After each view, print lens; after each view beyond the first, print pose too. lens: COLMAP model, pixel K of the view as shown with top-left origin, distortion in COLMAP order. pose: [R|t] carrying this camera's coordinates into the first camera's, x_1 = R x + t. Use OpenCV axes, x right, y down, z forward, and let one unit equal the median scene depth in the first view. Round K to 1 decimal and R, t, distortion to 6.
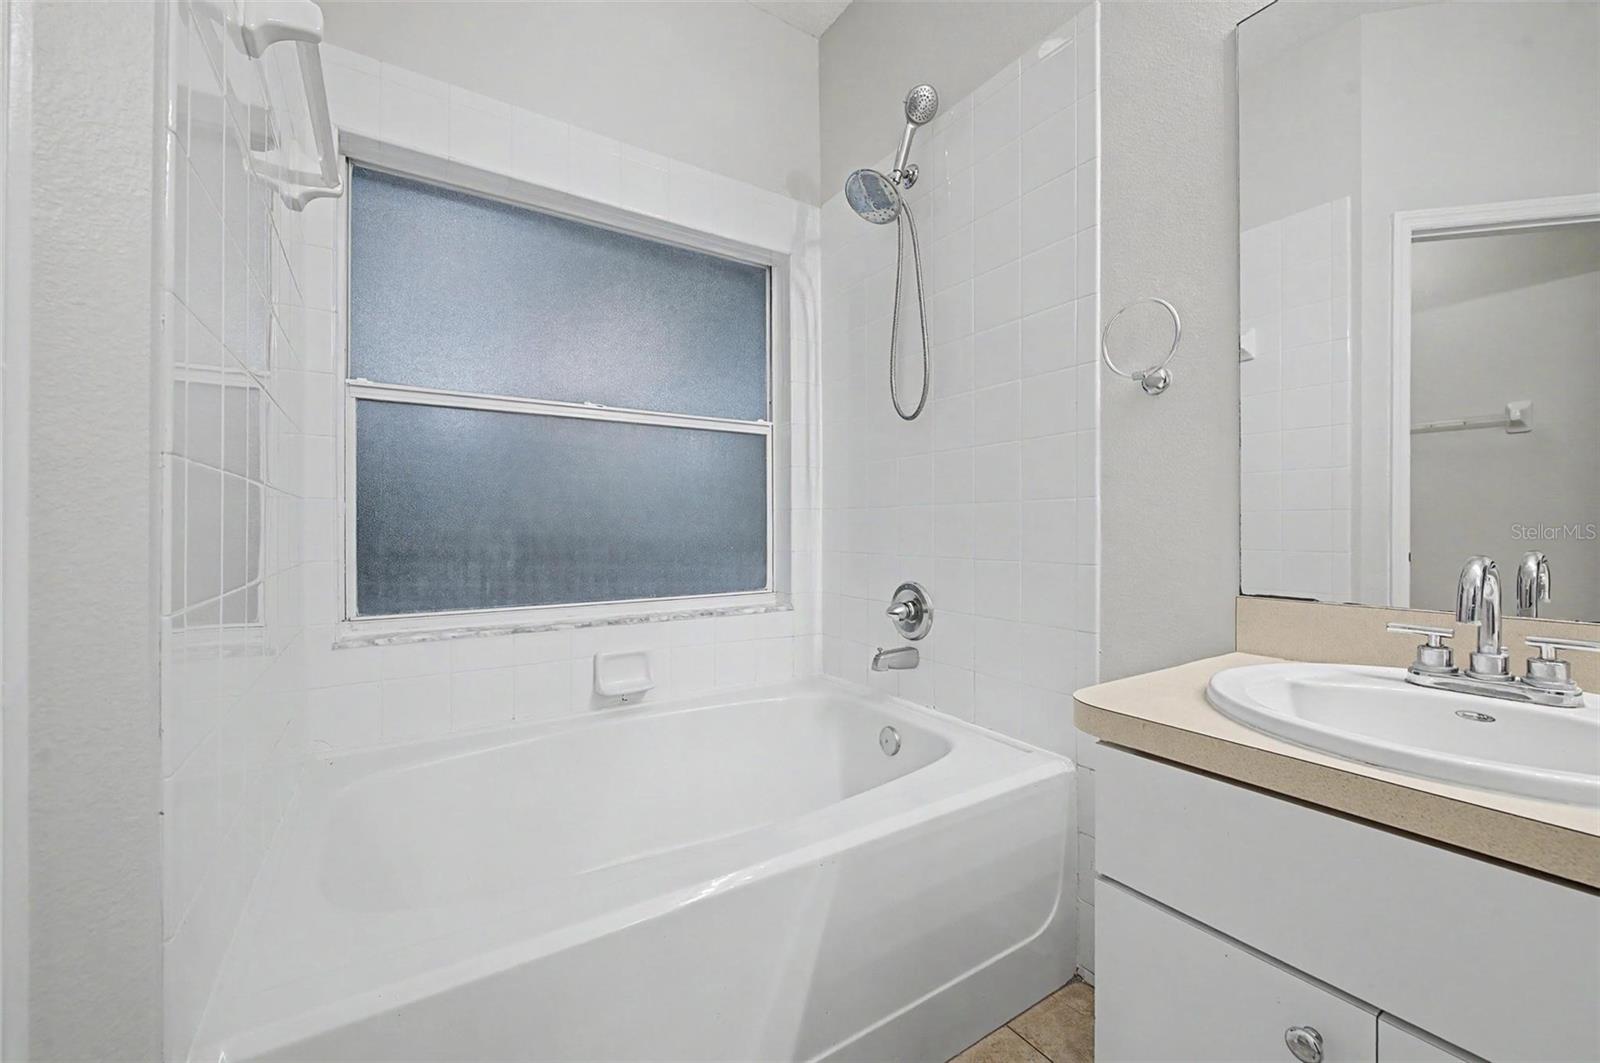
lens RADIAL K [[630.0, 0, 798.0], [0, 630.0, 528.0], [0, 0, 1]] dist [0.001521, -0.002597]
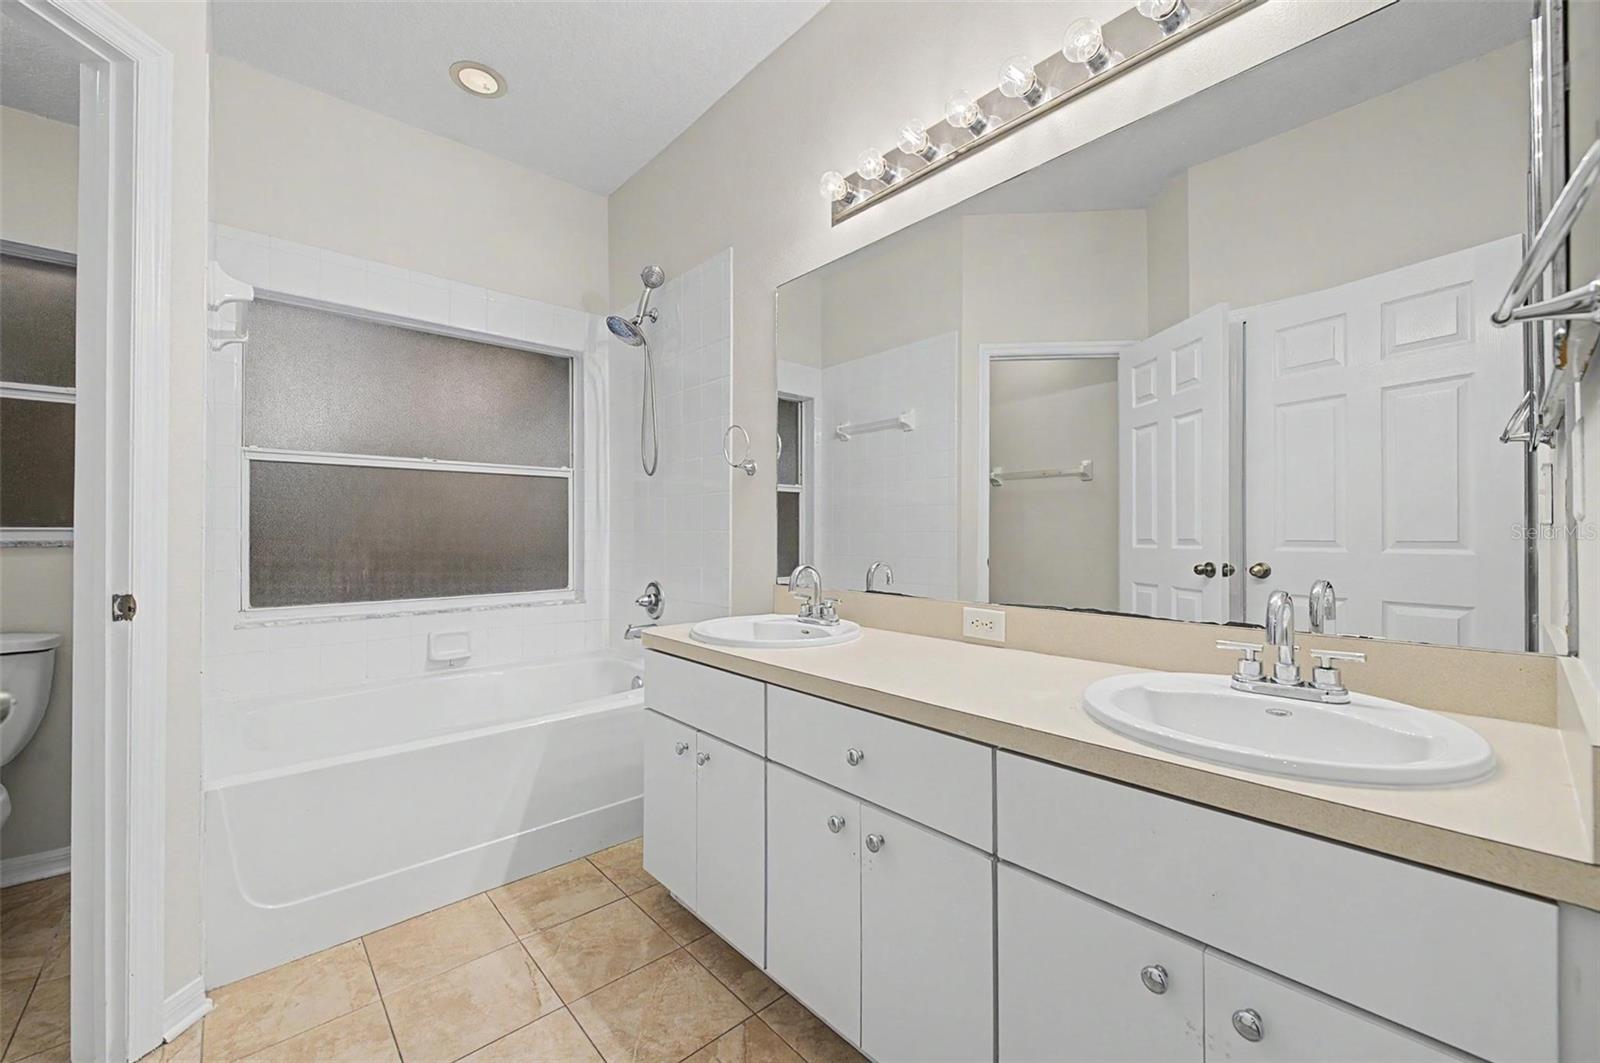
lens RADIAL K [[637.2, 0, 800.2], [0, 637.2, 529.3], [0, 0, 1]] dist [0.001530, -0.000036]
pose [[0.987431, 0.001158, 0.158048, 0.287776], [-0.000172, 0.999980, -0.006254, -0.030666], [-0.158052, 0.006148, 0.987412, -0.581806]]
